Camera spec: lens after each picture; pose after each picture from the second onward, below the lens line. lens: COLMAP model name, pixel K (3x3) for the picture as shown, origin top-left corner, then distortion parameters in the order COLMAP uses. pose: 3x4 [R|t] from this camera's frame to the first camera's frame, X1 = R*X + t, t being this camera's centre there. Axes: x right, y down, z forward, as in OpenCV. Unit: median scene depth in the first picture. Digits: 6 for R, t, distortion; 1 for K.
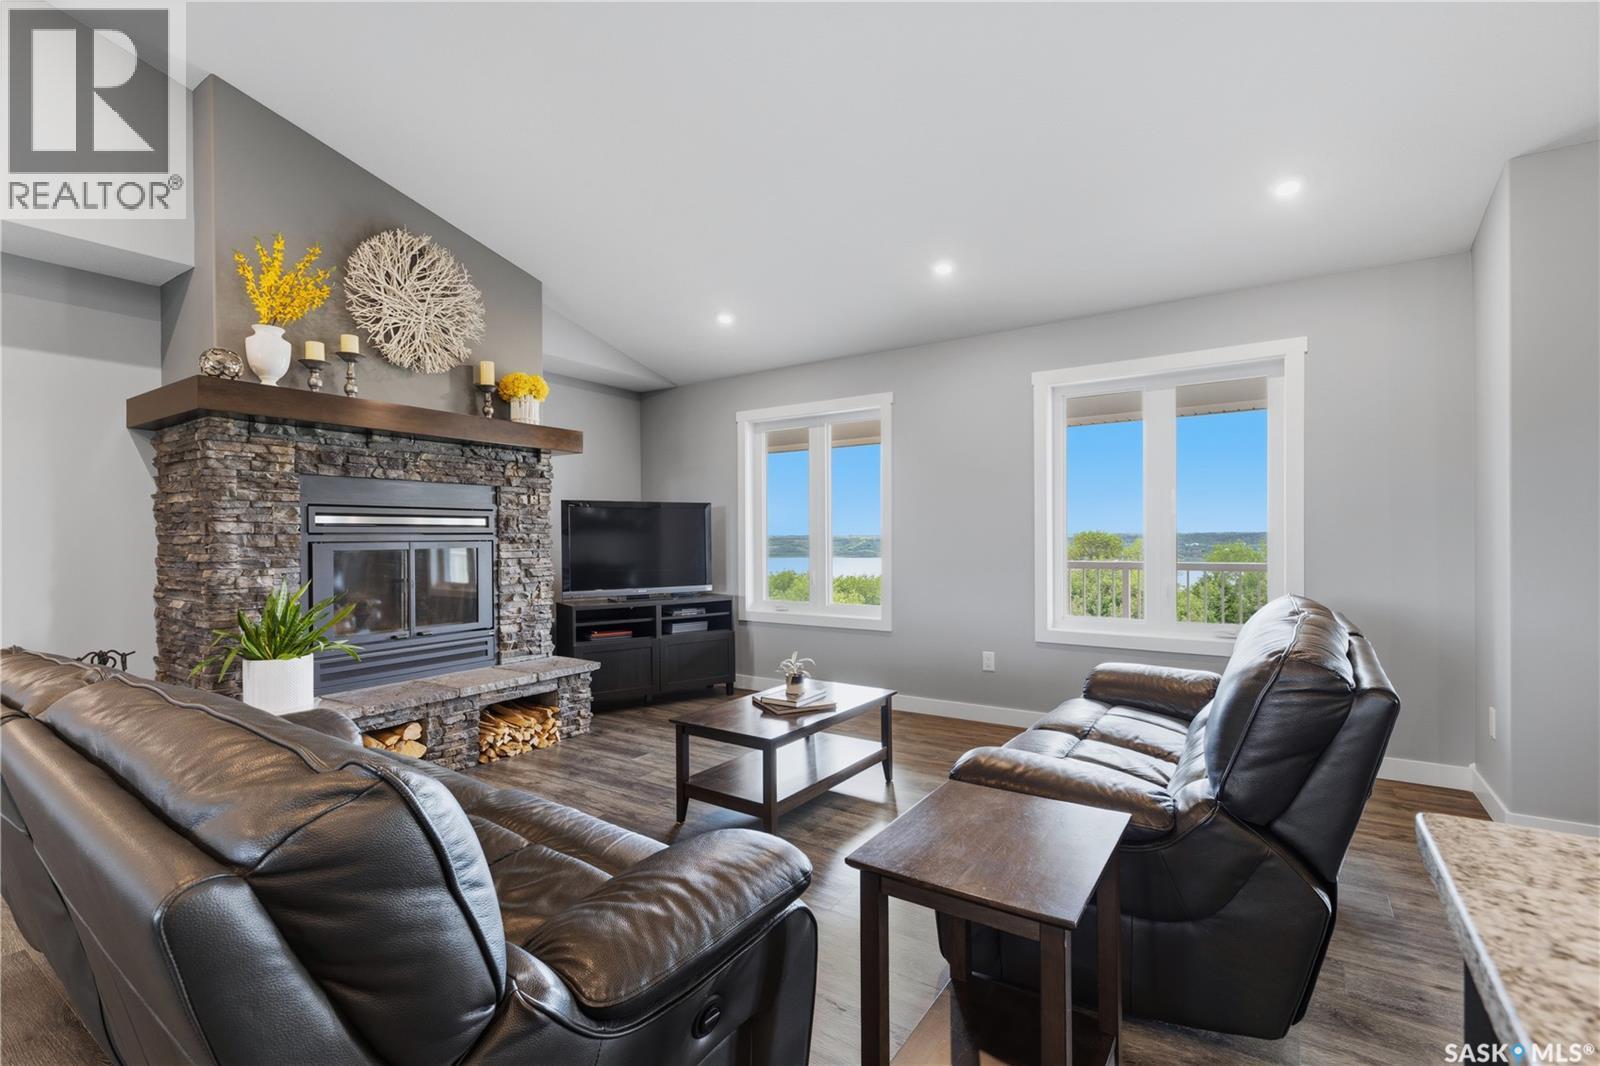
lens RADIAL K [[730.0, 0, 792.8], [0, 730.0, 499.5], [0, 0, 1]] dist [0.018320, -0.007378]
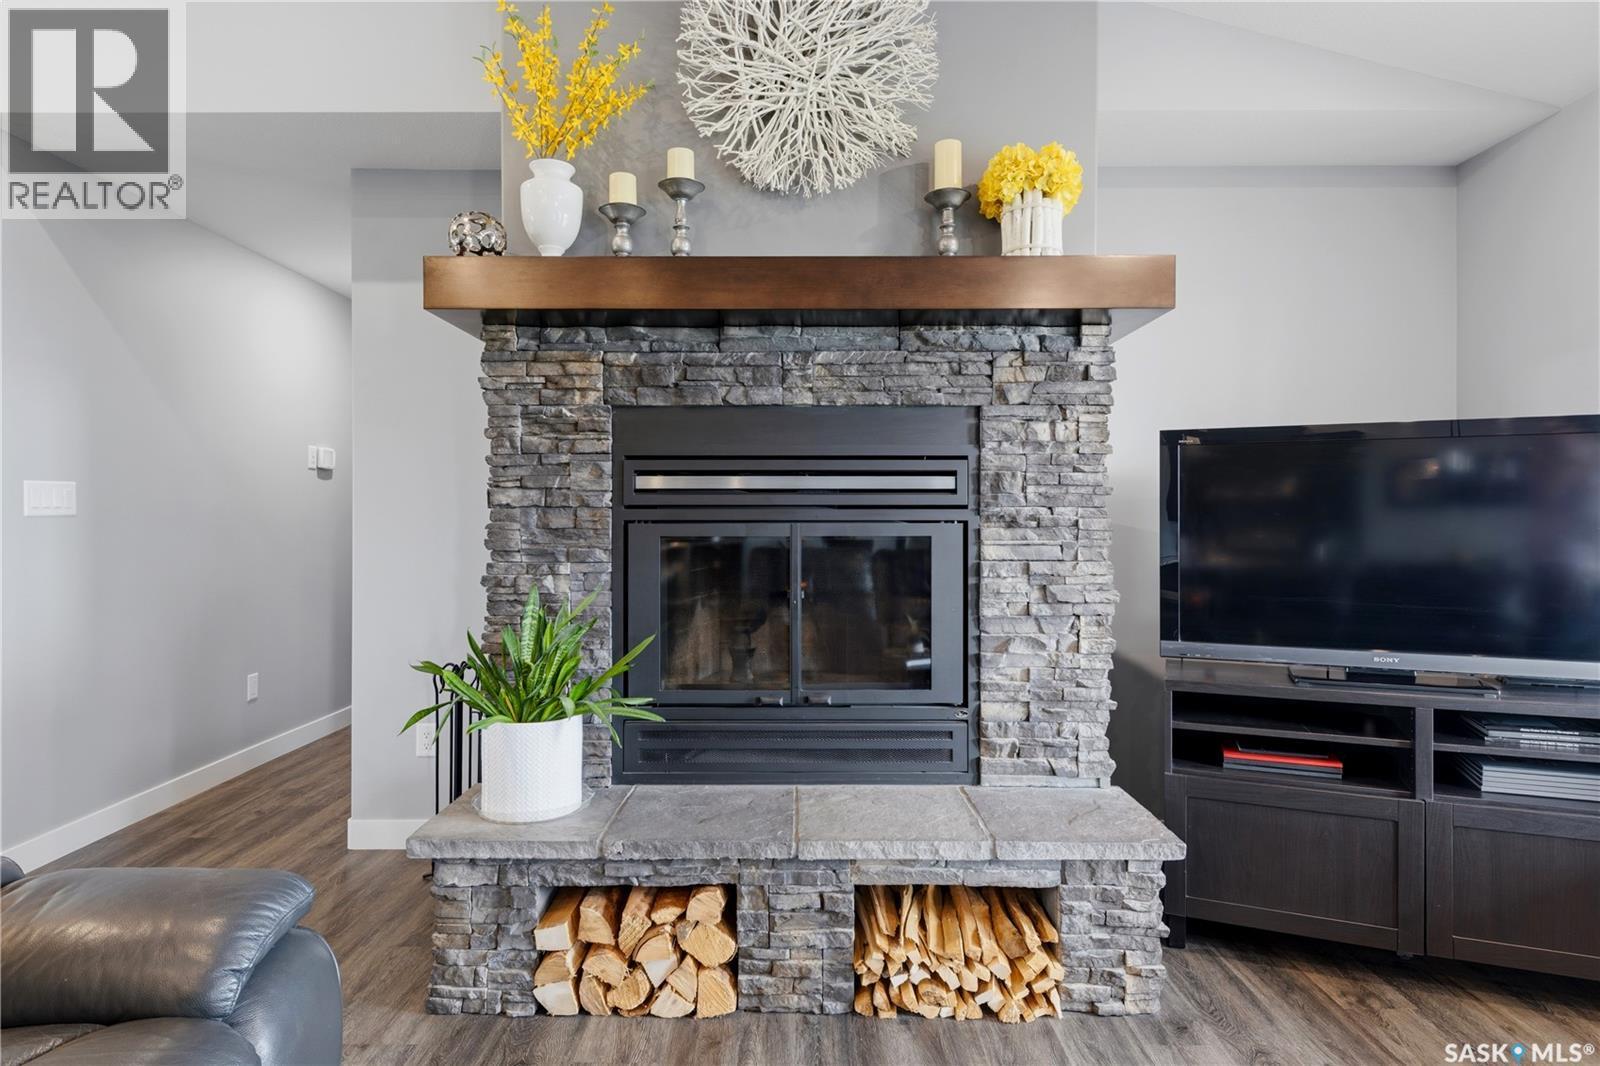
lens RADIAL K [[900.5, 0, 796.5], [0, 900.5, 521.0], [0, 0, 1]] dist [0.011352, 0.000068]
pose [[0.556308, 0.007287, -0.830944, 0.014224], [0.038296, 0.998674, 0.034396, 0.032282], [0.830093, -0.050956, 0.555291, 0.600581]]
